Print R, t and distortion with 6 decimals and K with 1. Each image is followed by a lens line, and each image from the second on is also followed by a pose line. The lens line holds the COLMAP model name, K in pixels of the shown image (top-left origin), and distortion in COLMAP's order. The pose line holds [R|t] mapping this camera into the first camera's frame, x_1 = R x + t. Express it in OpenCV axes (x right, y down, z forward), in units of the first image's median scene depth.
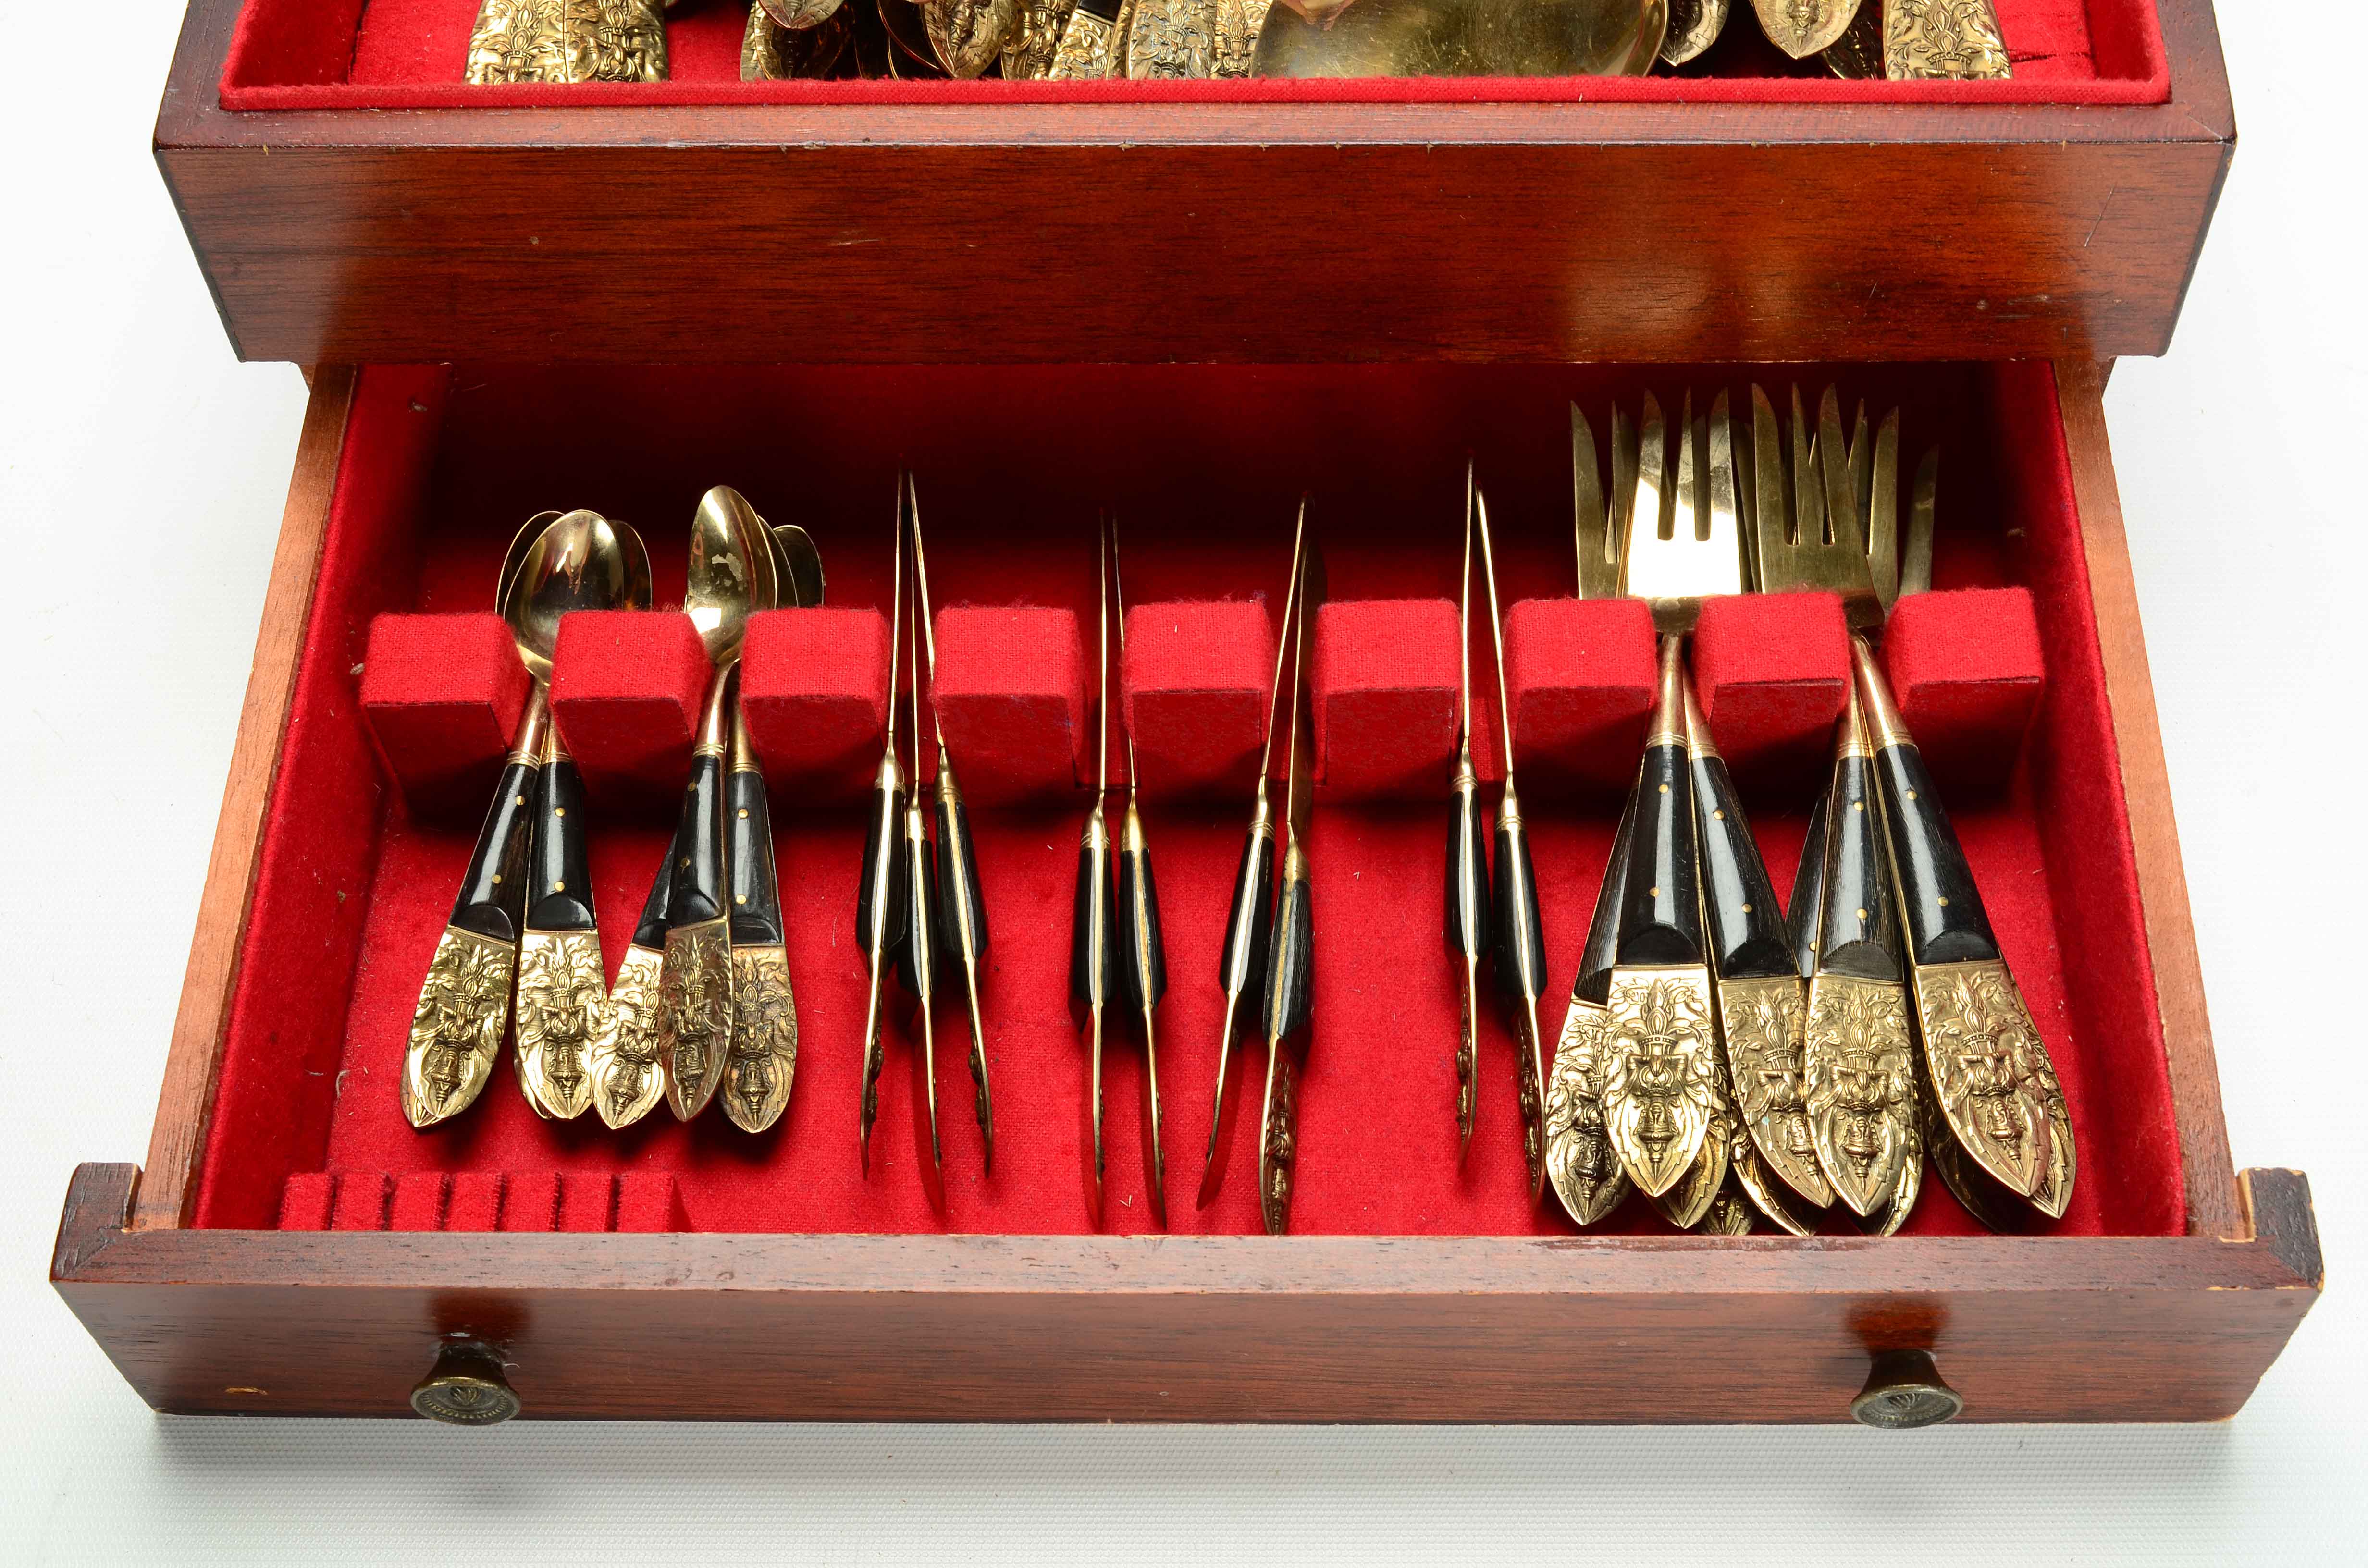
lens RADIAL K [[3289.2, 0, 1188.4], [0, 3289.2, 784.5], [0, 0, 1]] dist [-0.027369, 0.000000]
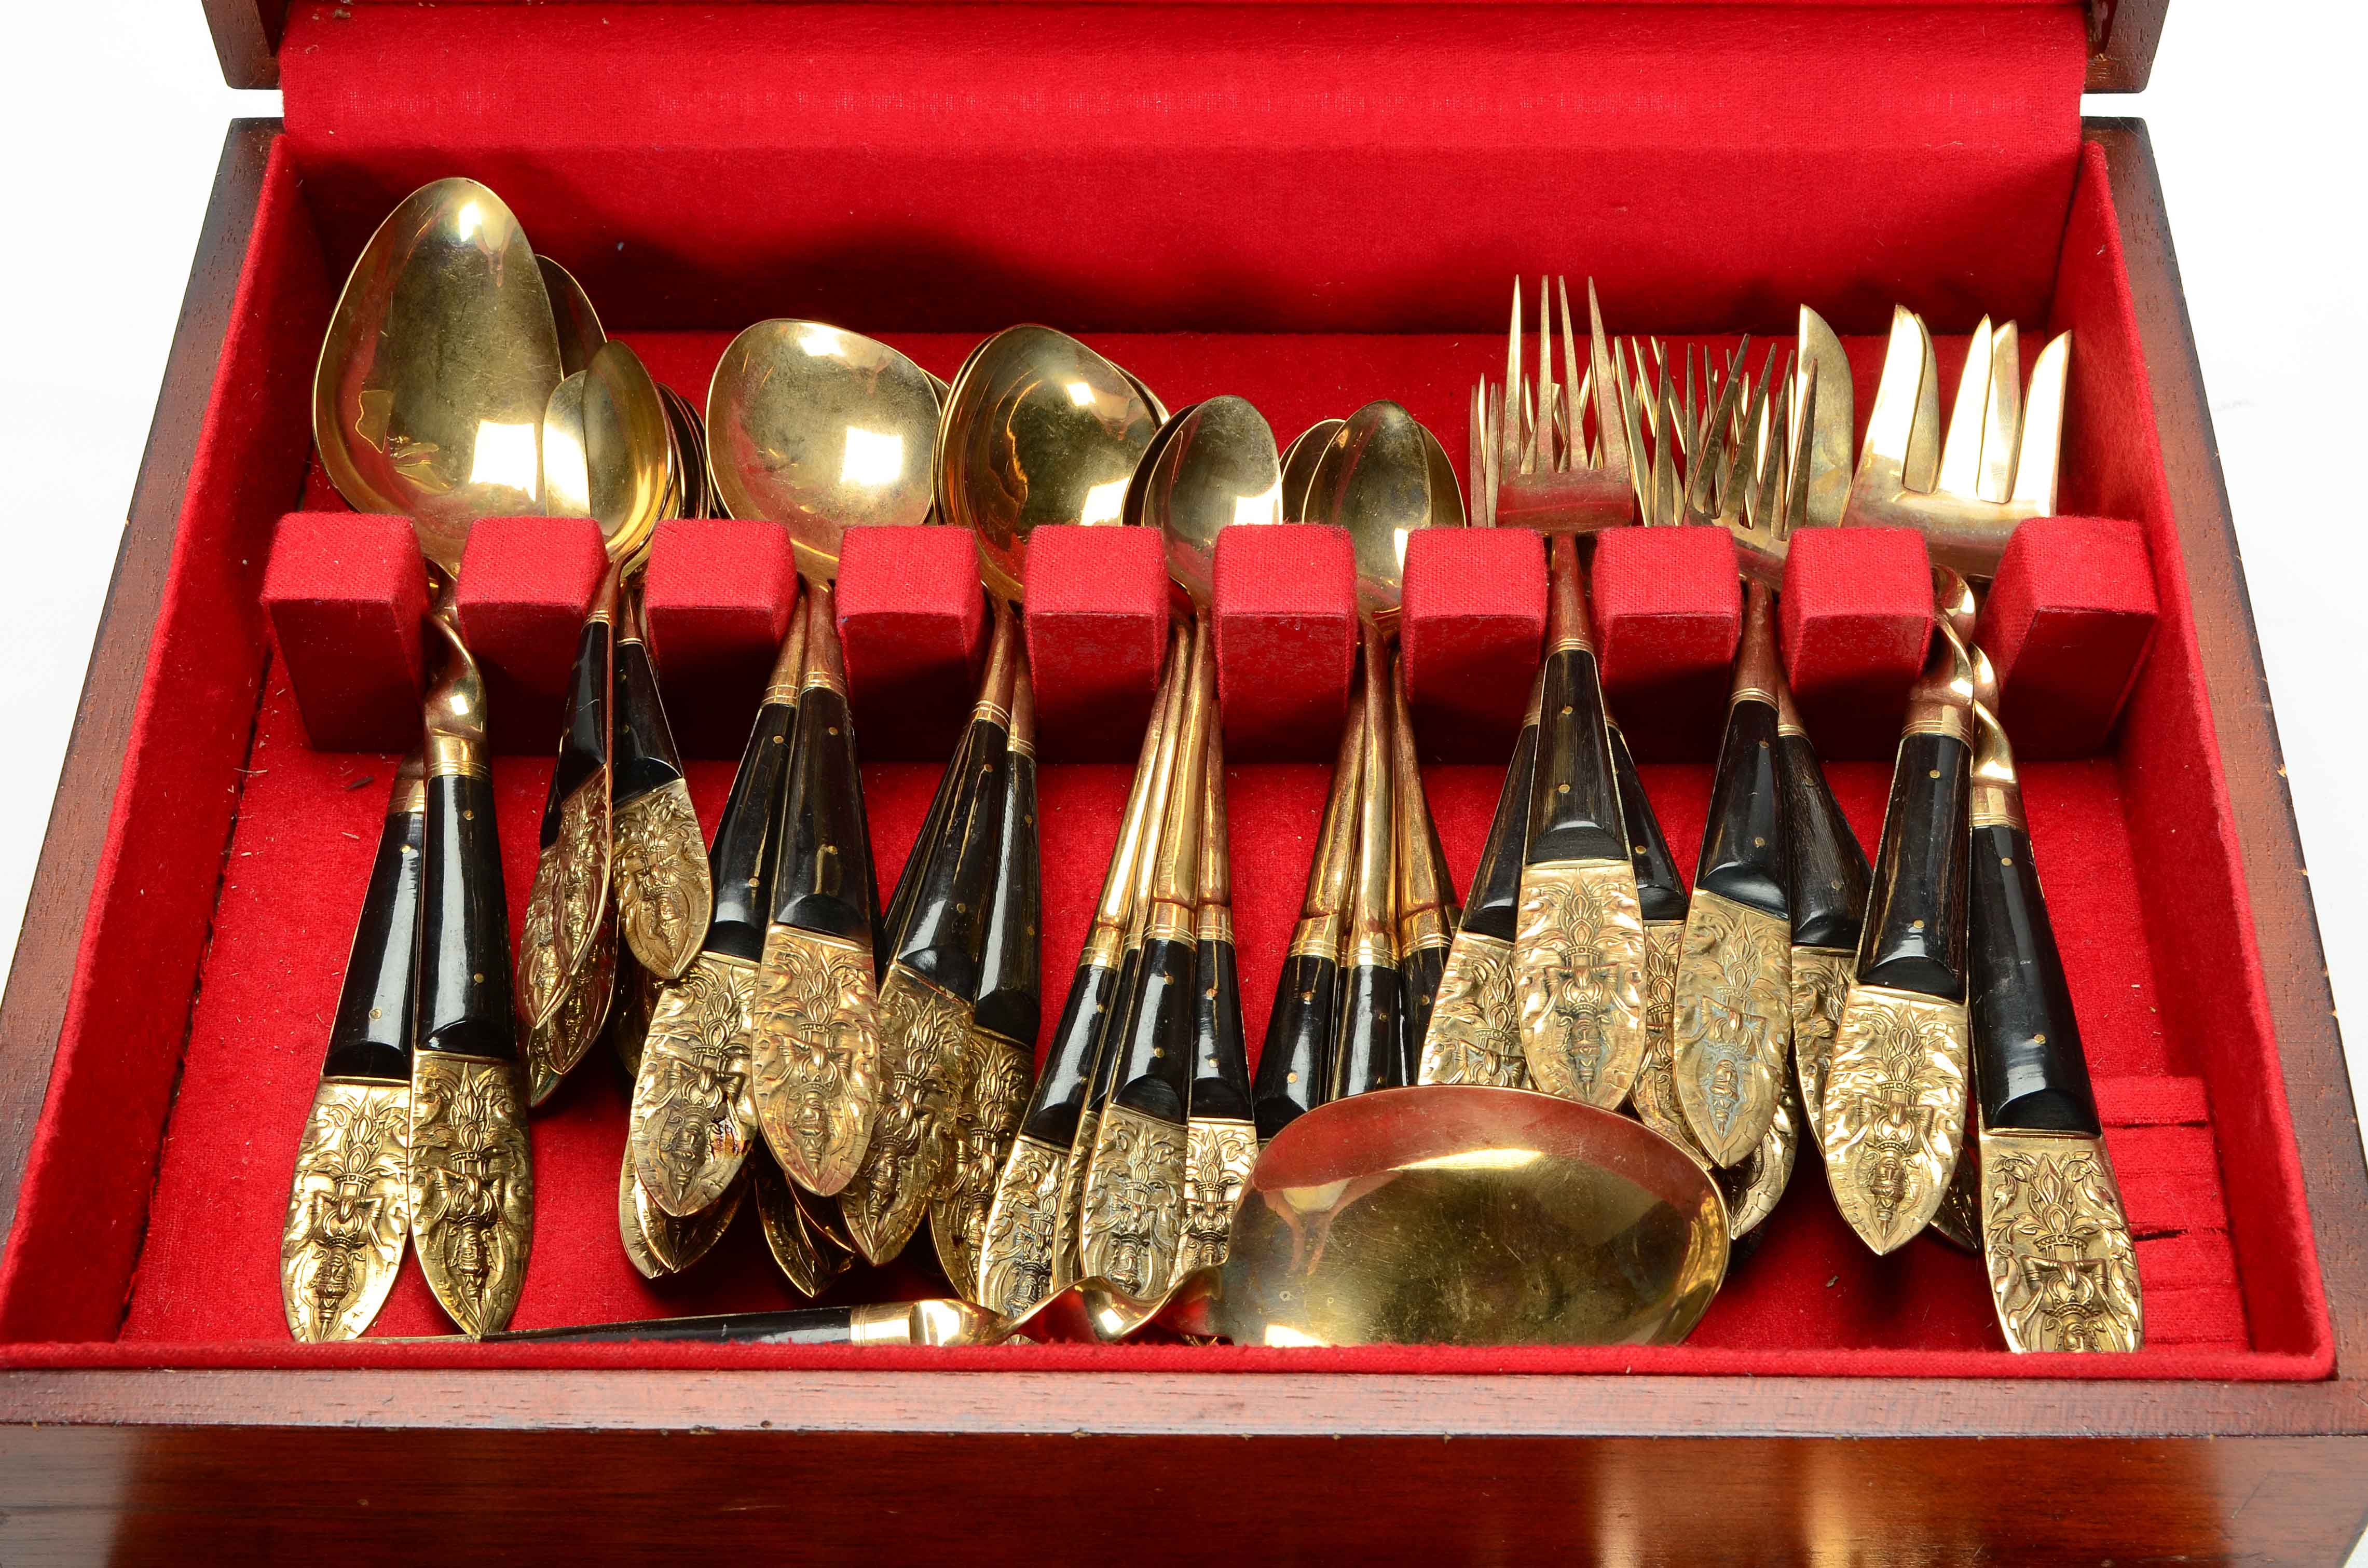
lens RADIAL K [[3500.4, 0, 1198.2], [0, 3500.4, 773.1], [0, 0, 1]] dist [-0.022234, 0.000000]
pose [[0.999860, -0.000788, 0.016698, -0.003498], [0.001756, 0.998315, -0.058000, -0.288824], [-0.016624, 0.058022, 0.998177, 0.104583]]
